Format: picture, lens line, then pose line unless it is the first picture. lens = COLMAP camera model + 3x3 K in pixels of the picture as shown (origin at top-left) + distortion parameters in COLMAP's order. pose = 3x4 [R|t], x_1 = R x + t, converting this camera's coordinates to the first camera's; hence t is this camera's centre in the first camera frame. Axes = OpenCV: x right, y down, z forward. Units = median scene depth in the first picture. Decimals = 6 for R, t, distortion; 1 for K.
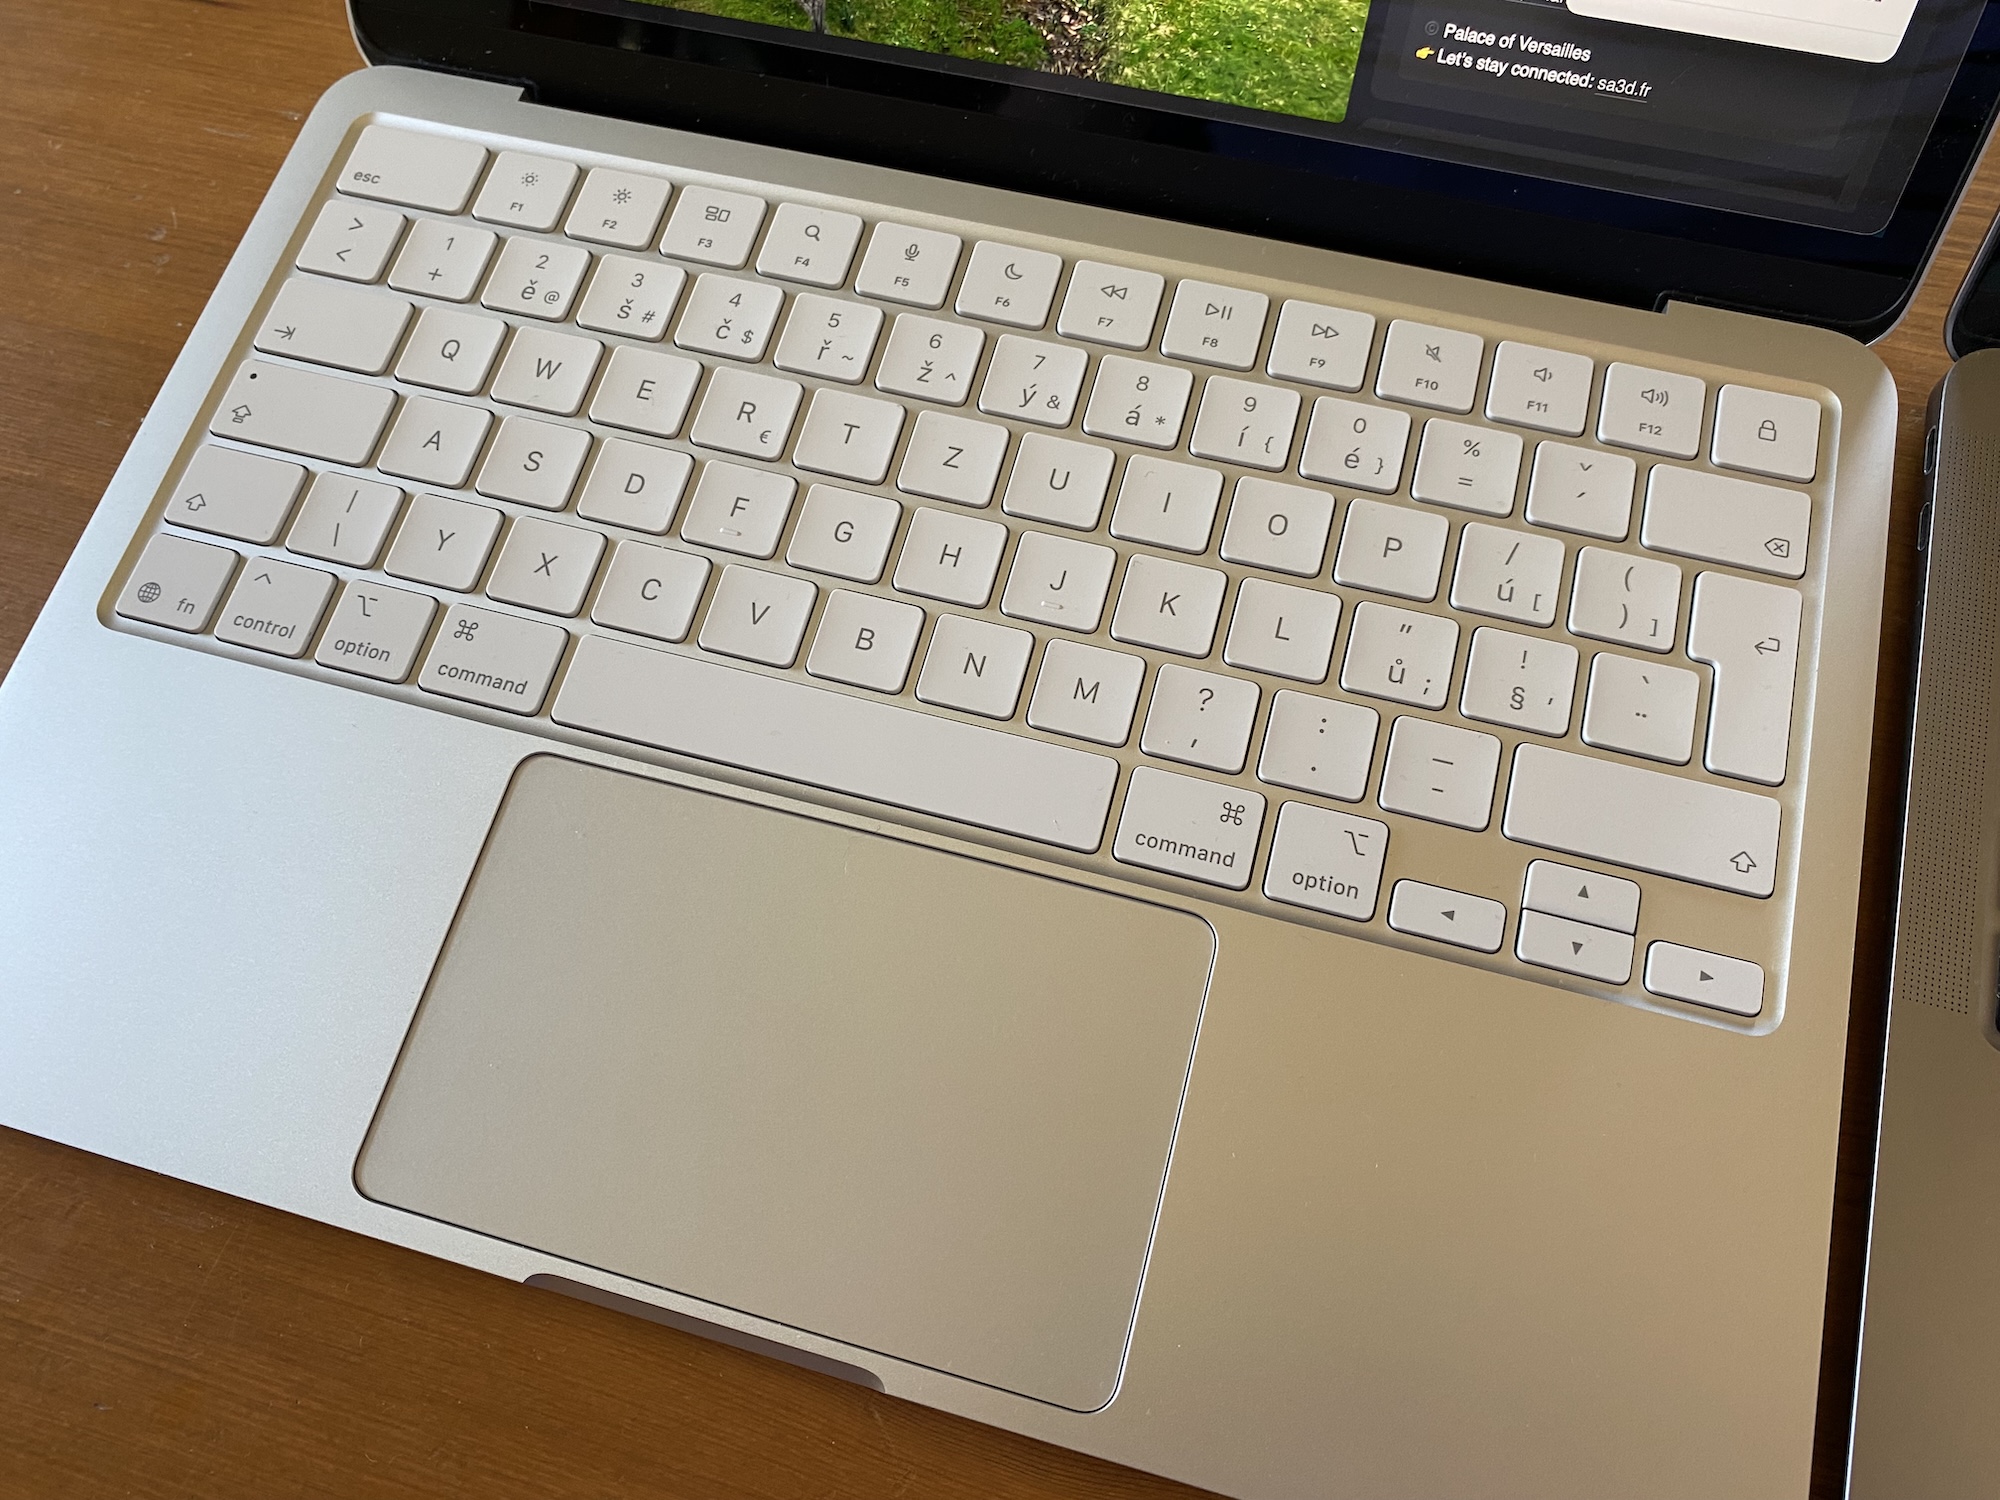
lens RADIAL K [[1518.4, 0, 1012.8], [0, 1518.4, 756.6], [0, 0, 1]] dist [0.023479, -0.036071]
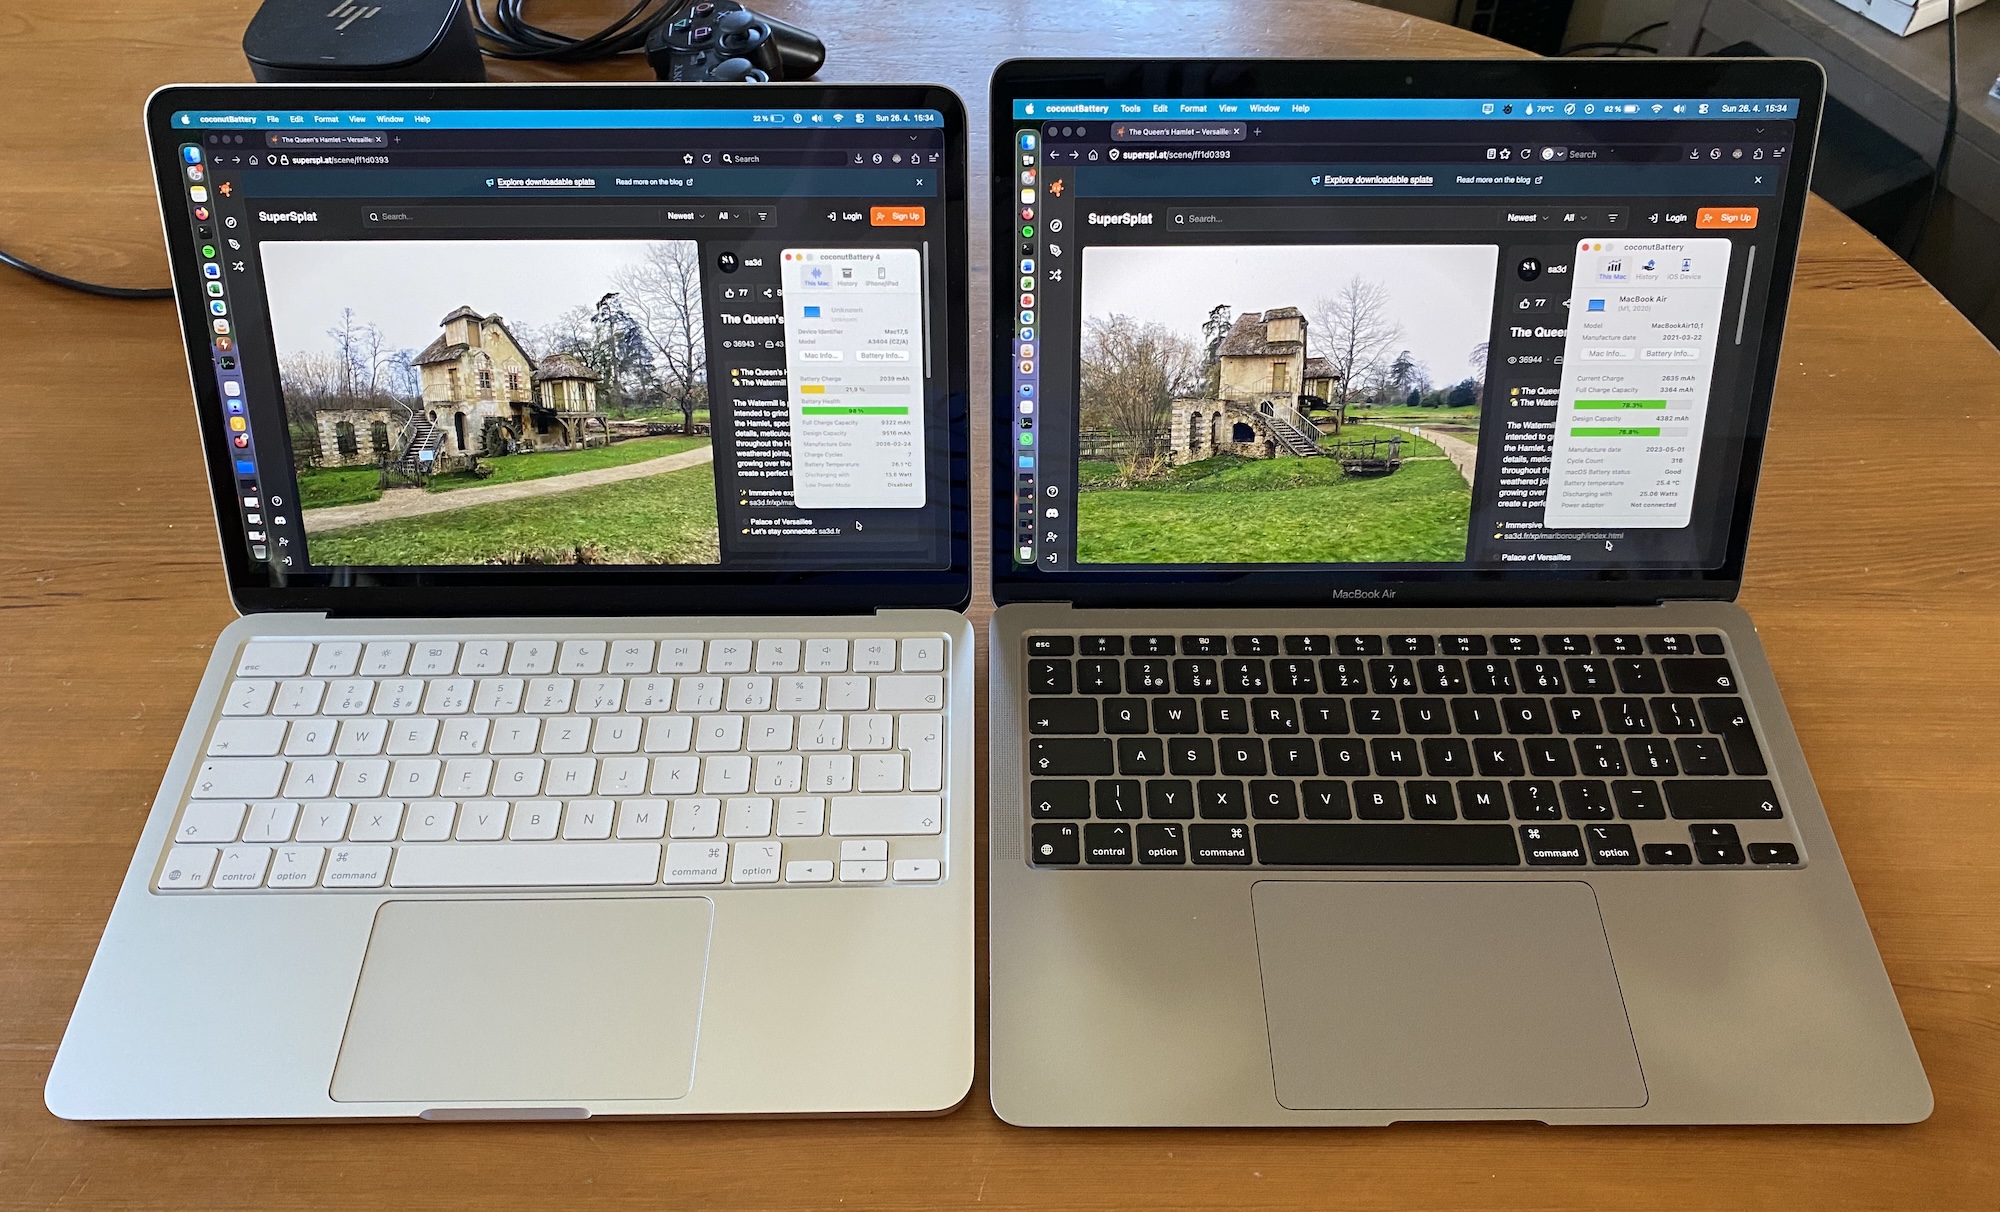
lens RADIAL K [[1510.9, 0, 1015.0], [0, 1510.9, 599.6], [0, 0, 1]] dist [-0.007438, -0.010430]
pose [[0.955550, -0.177514, 0.235399, 0.101166], [0.245048, 0.922147, -0.299328, 0.434751], [-0.163938, 0.343707, 0.924657, -1.187013]]
